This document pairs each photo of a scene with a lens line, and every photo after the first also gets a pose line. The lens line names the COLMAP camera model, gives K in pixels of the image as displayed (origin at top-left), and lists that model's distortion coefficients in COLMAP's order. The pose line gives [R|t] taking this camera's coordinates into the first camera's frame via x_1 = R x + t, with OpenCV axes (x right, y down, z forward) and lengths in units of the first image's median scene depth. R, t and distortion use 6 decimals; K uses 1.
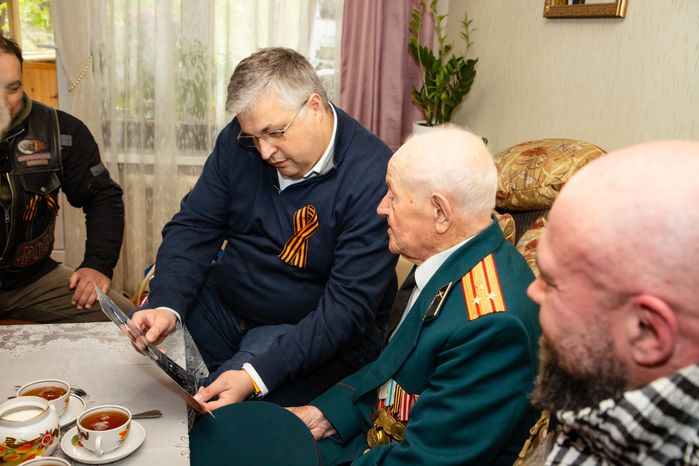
lens RADIAL K [[688.2, 0, 349.5], [0, 688.2, 233.0], [0, 0, 1]] dist [0.001668, 0.003879]
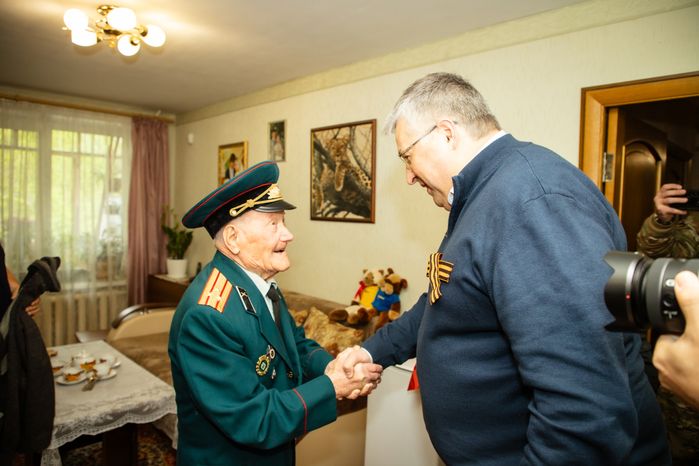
lens RADIAL K [[492.9, 0, 349.5], [0, 492.9, 233.0], [0, 0, 1]] dist [-0.062370, 0.036800]
pose [[0.845634, -0.071232, 0.528988, -0.261972], [0.172390, 0.974392, -0.144371, 0.103221], [-0.505158, 0.213277, 0.836259, -0.734380]]
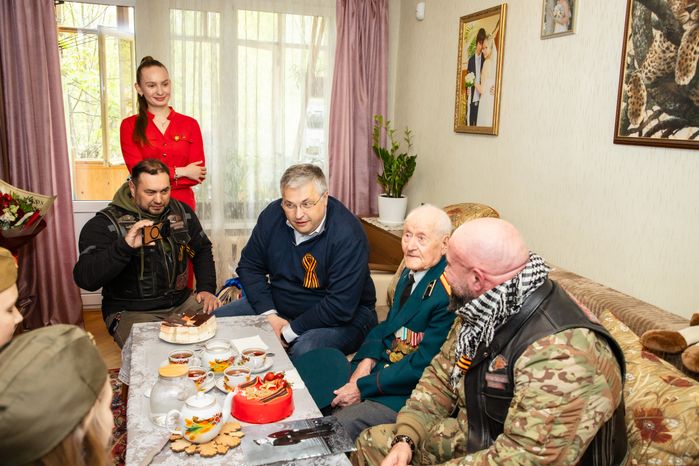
lens RADIAL K [[617.3, 0, 349.5], [0, 617.3, 233.0], [0, 0, 1]] dist [0.013687, 0.030528]
pose [[0.994840, -0.050921, 0.087748, -0.106441], [0.057730, 0.995367, -0.076891, 0.032915], [-0.083426, 0.081560, 0.993171, -0.415503]]
